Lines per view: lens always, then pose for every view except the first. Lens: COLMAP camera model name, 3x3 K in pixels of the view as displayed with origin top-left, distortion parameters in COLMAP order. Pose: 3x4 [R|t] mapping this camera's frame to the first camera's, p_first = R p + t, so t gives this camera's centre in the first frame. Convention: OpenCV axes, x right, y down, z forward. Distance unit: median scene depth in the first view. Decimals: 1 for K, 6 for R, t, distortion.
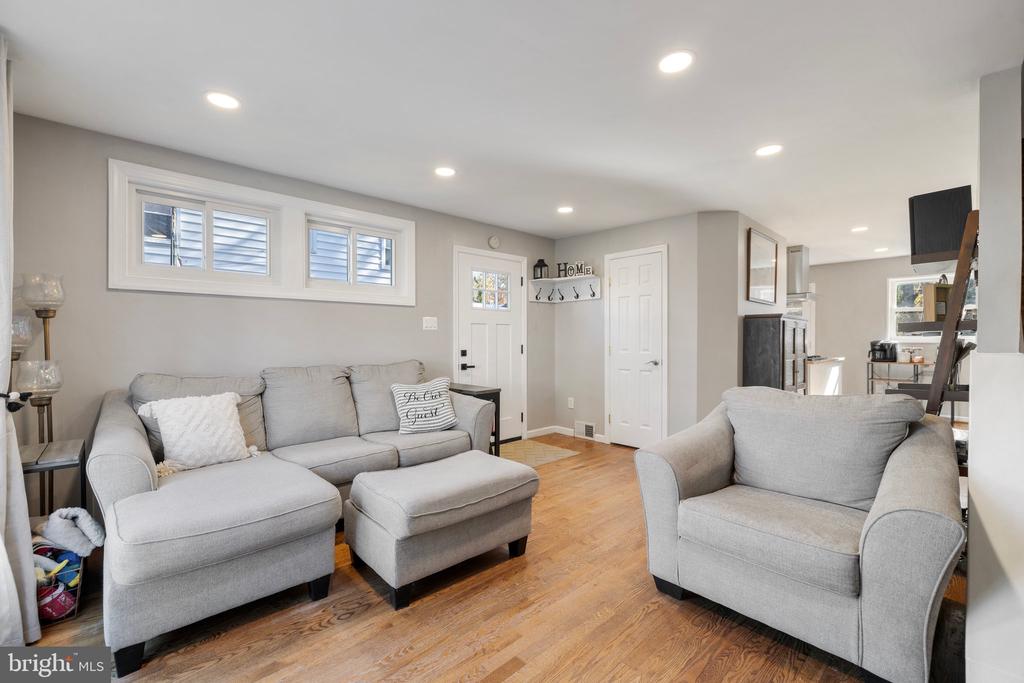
lens RADIAL K [[445.0, 0, 514.3], [0, 445.0, 341.3], [0, 0, 1]] dist [0.007829, -0.002422]
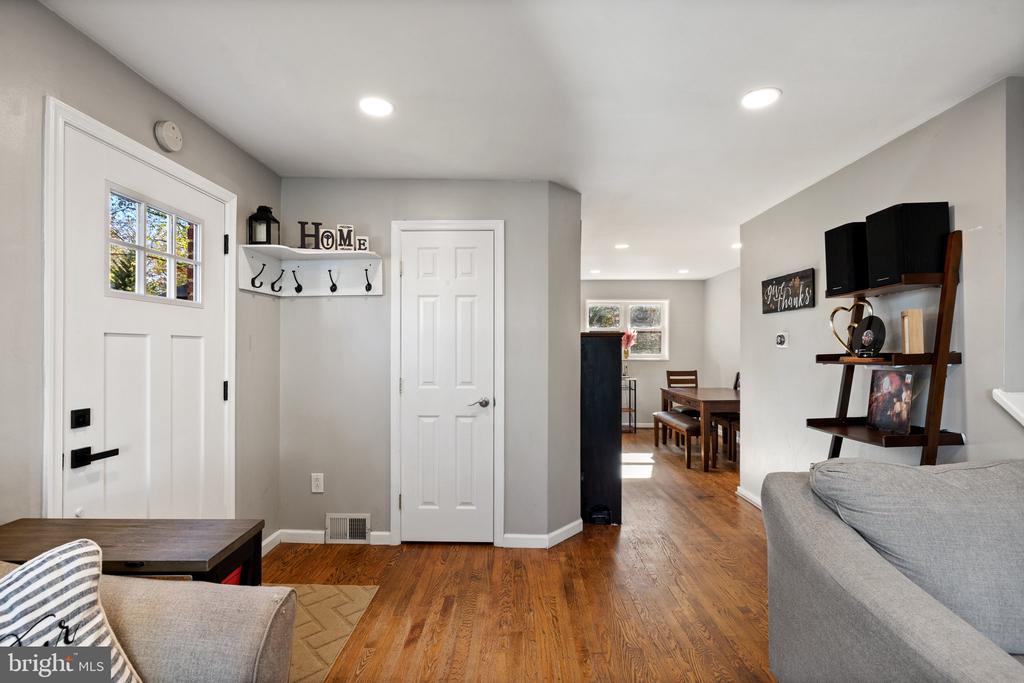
lens RADIAL K [[472.7, 0, 508.9], [0, 472.7, 347.2], [0, 0, 1]] dist [-0.004334, -0.000043]
pose [[0.705013, 0.006060, 0.709168, -0.123867], [-0.000233, 0.999965, -0.008313, -0.023346], [-0.709194, 0.005696, 0.704990, 0.448074]]
